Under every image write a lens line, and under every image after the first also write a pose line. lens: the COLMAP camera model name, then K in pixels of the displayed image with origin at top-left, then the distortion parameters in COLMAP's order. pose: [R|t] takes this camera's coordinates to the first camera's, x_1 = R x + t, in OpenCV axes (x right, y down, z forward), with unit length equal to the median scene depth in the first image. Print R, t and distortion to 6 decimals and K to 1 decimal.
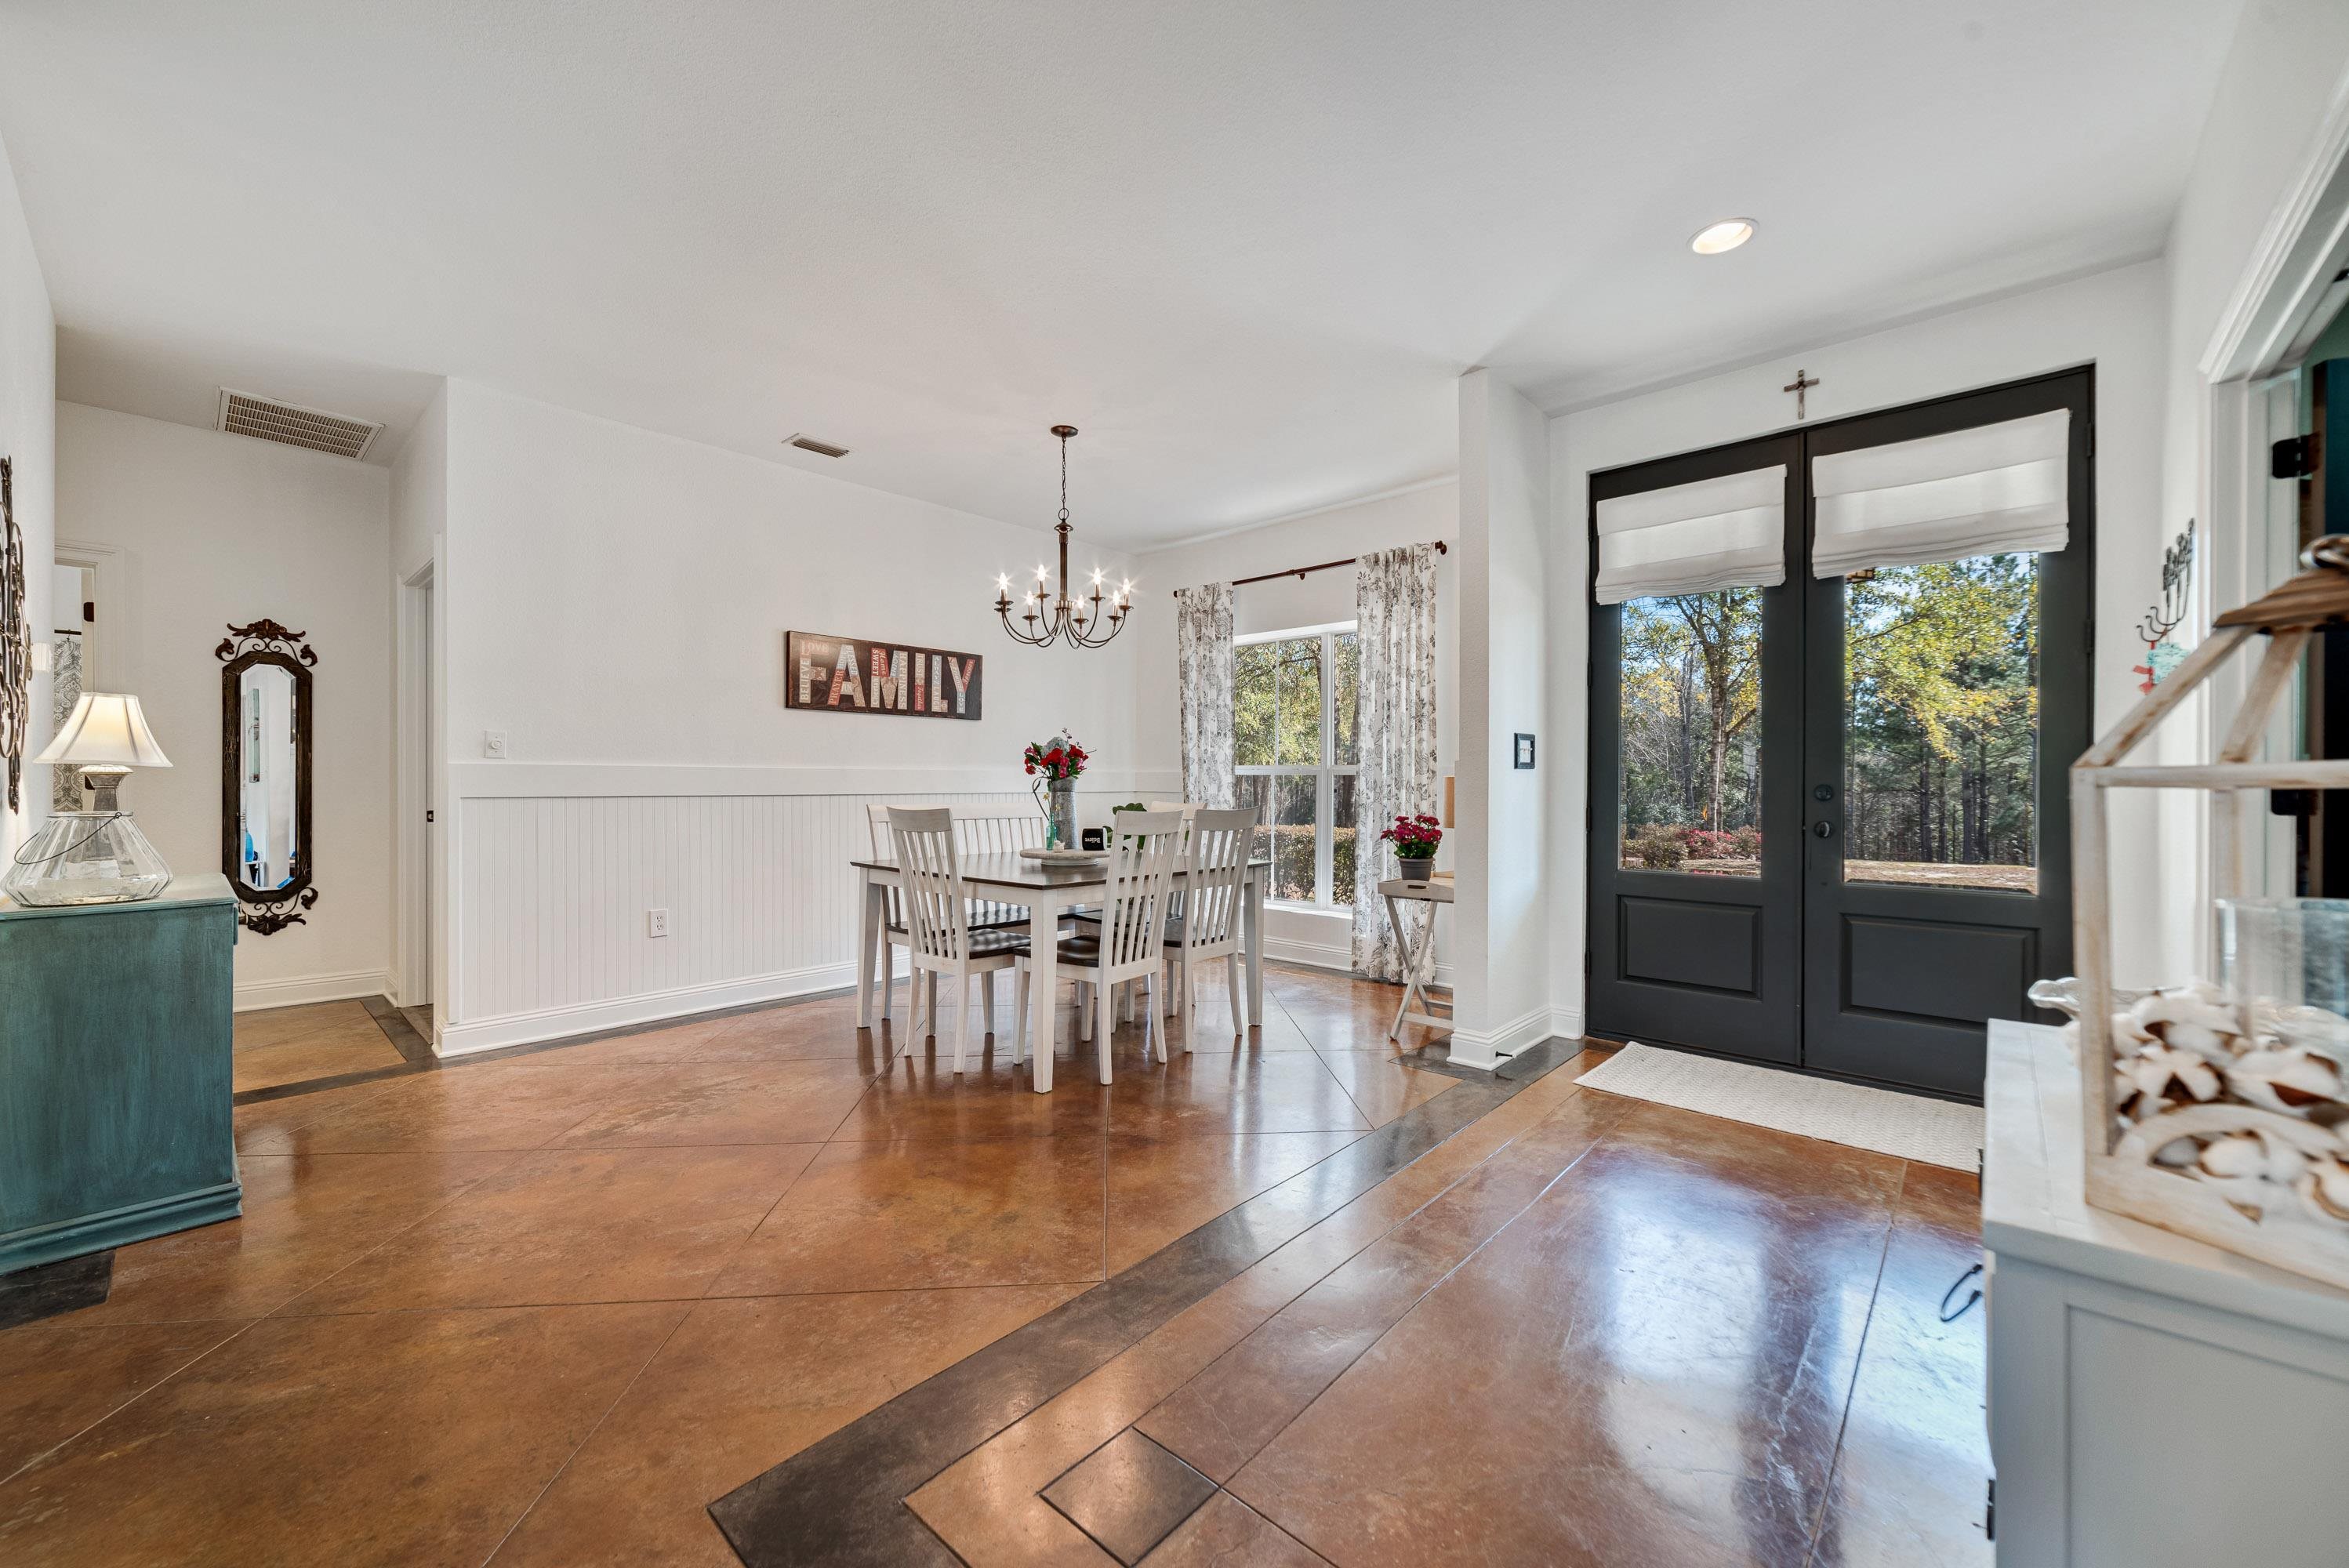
lens RADIAL K [[905.8, 0, 1173.8], [0, 905.8, 789.1], [0, 0, 1]] dist [0.000016, 0.000422]
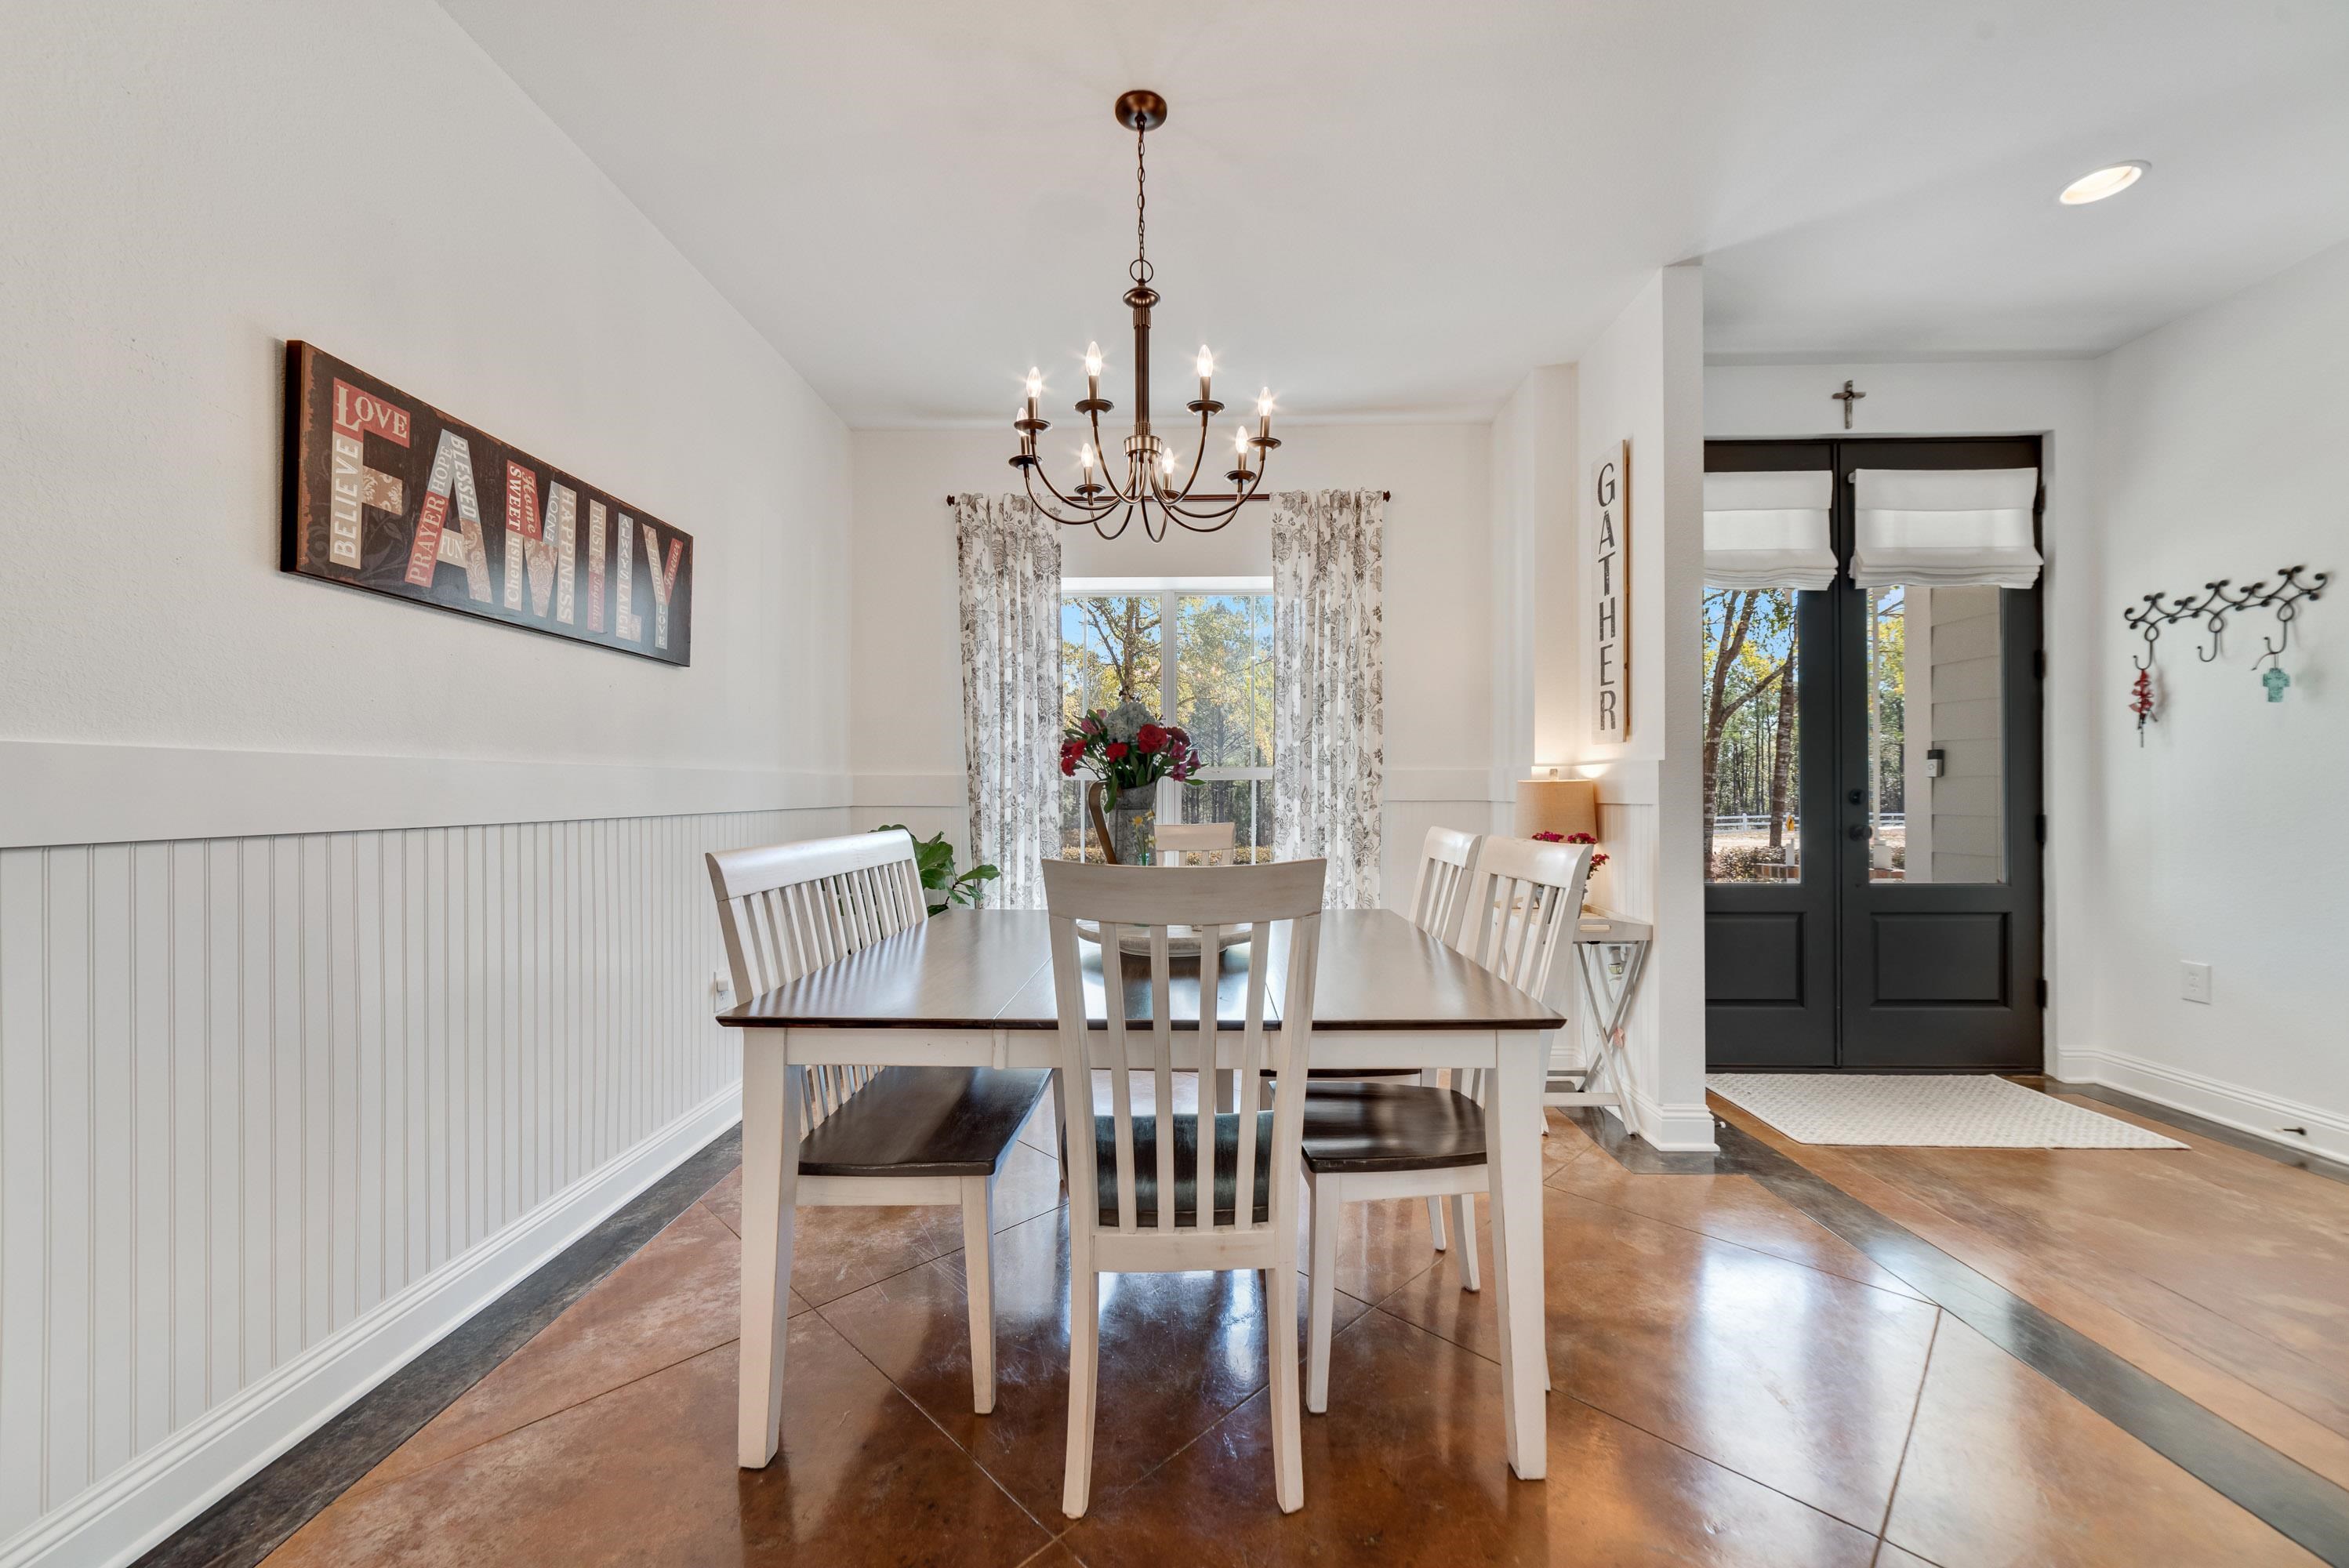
lens RADIAL K [[905.8, 0, 1172.3], [0, 905.8, 791.1], [0, 0, 1]] dist [0.000016, 0.000422]
pose [[0.754569, -0.005293, 0.656199, -0.445340], [0.009925, 0.999945, -0.003347, -0.005454], [-0.656145, 0.009038, 0.754581, 0.597522]]
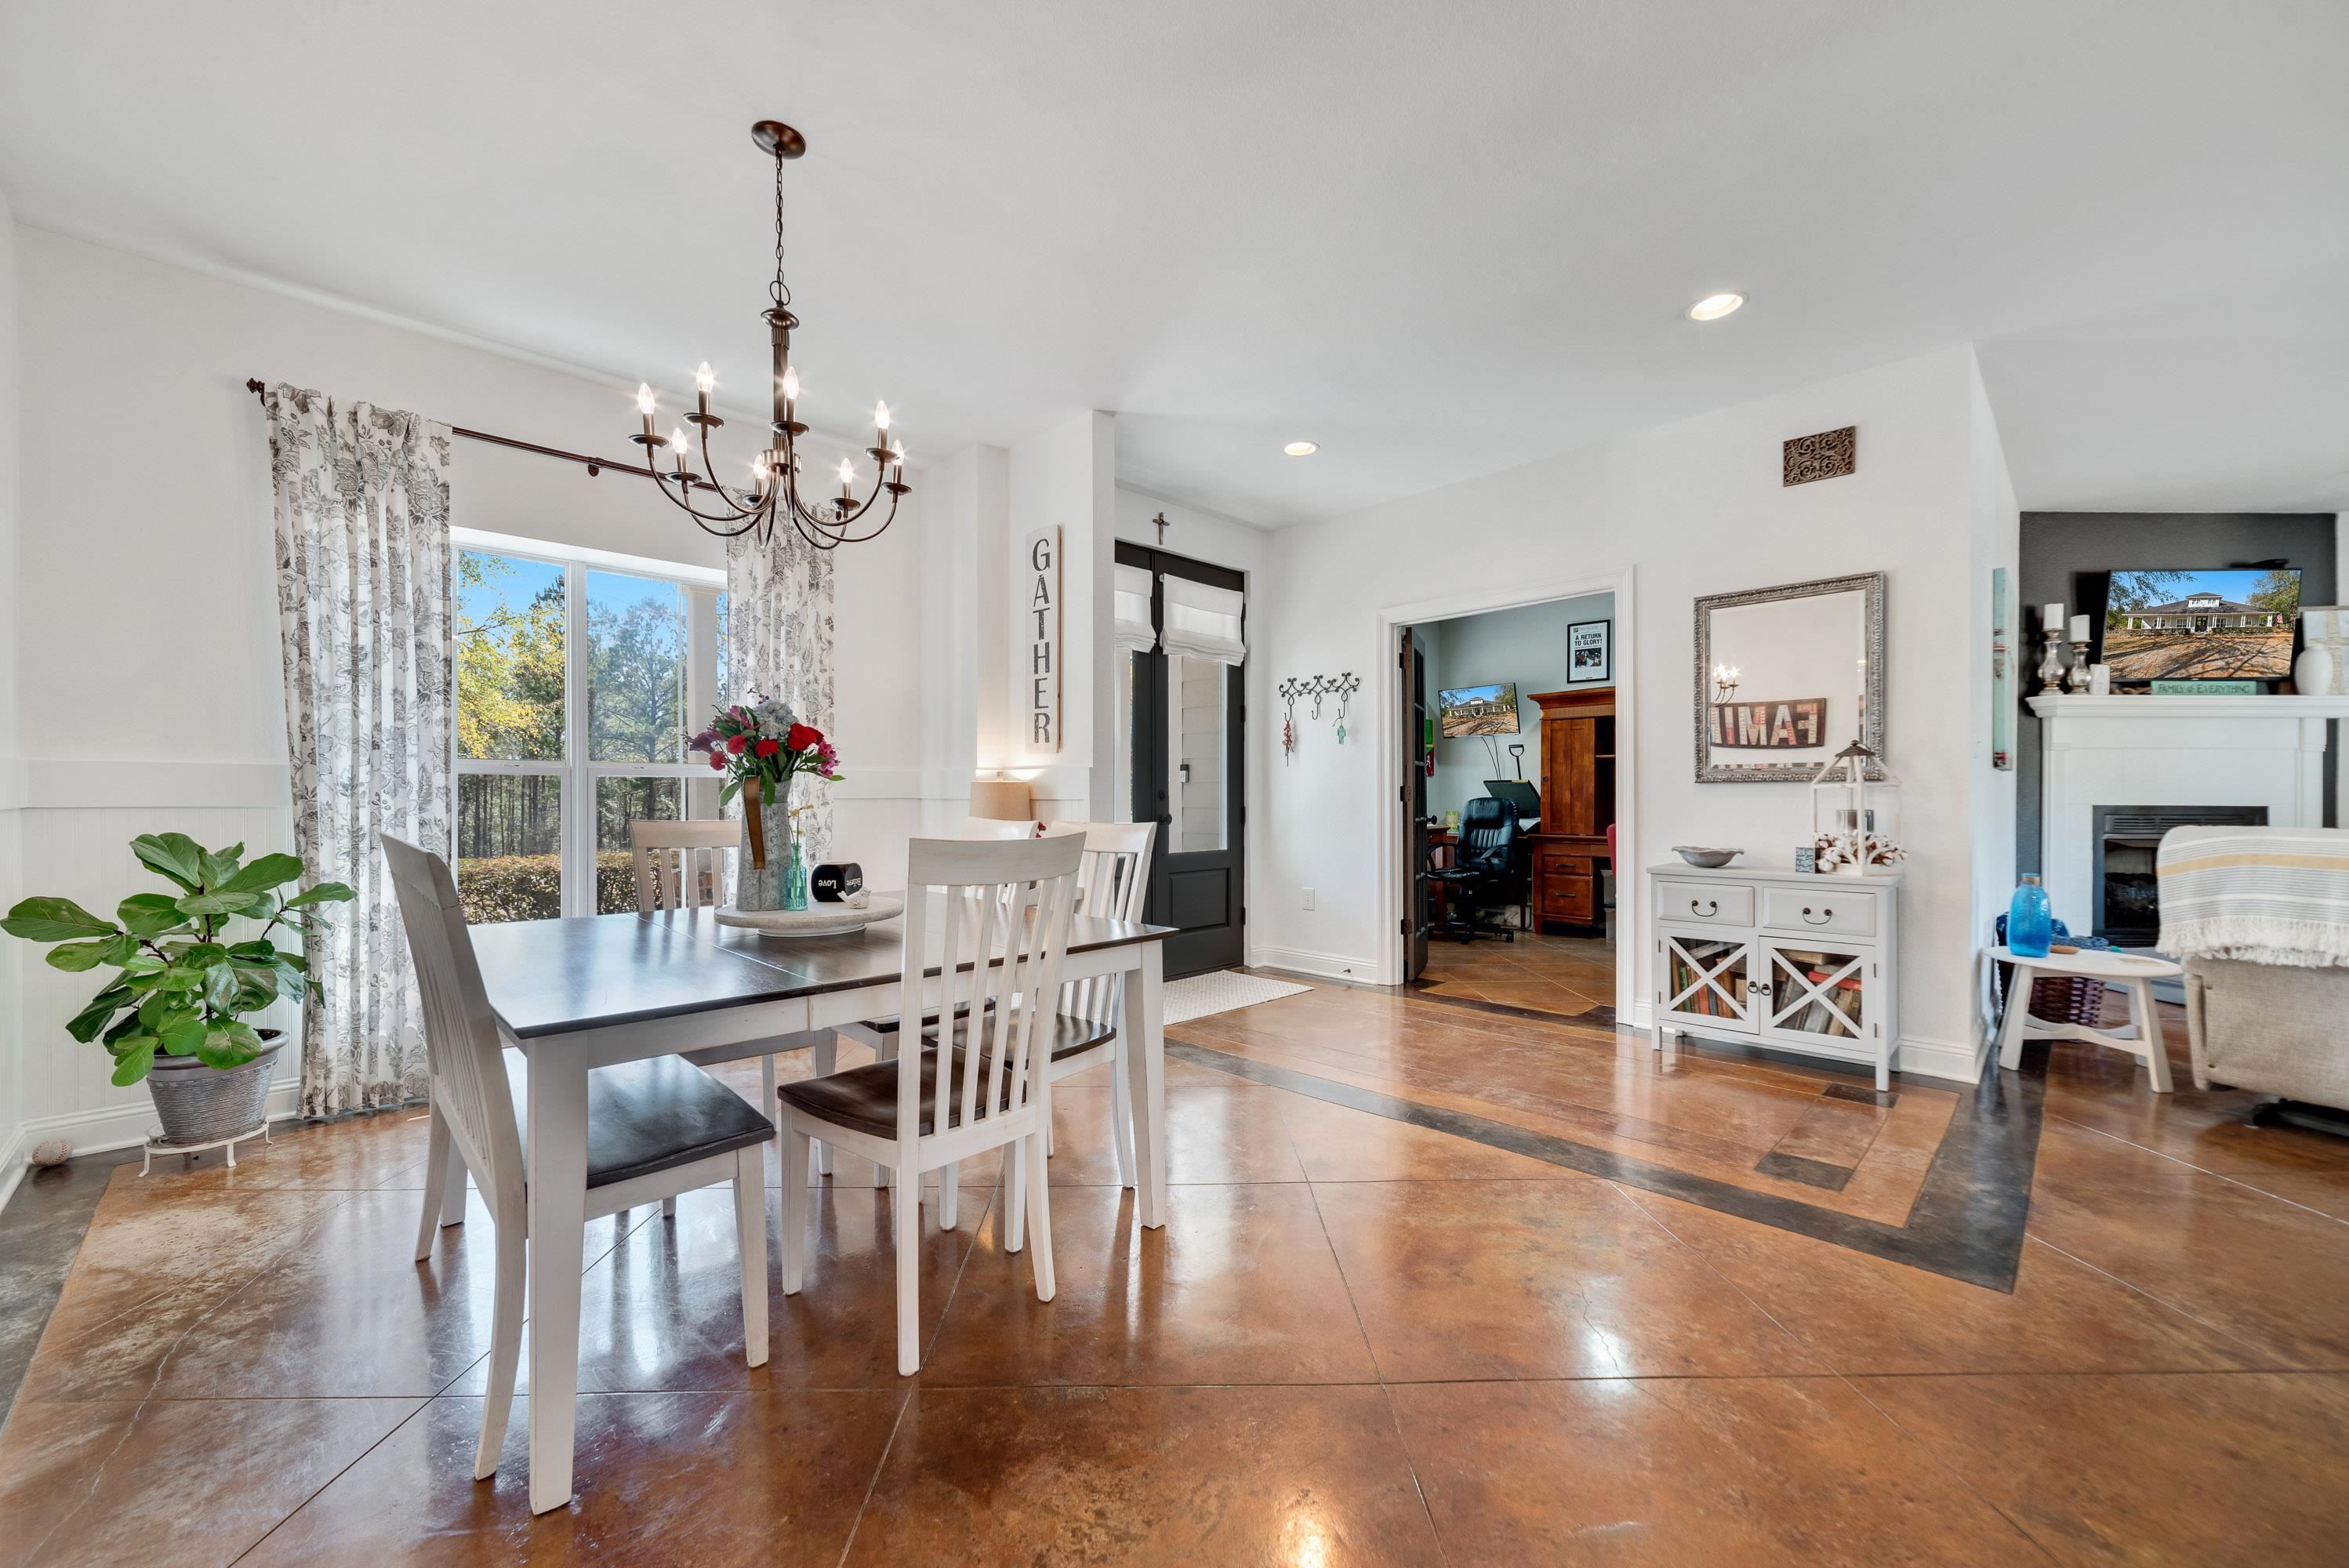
lens RADIAL K [[905.8, 0, 1177.4], [0, 905.8, 801.2], [0, 0, 1]] dist [0.000016, 0.000422]
pose [[0.051504, -0.012494, 0.998595, -0.652685], [0.006796, 0.999903, 0.012160, -0.003143], [-0.998650, 0.006160, 0.051584, 0.730084]]
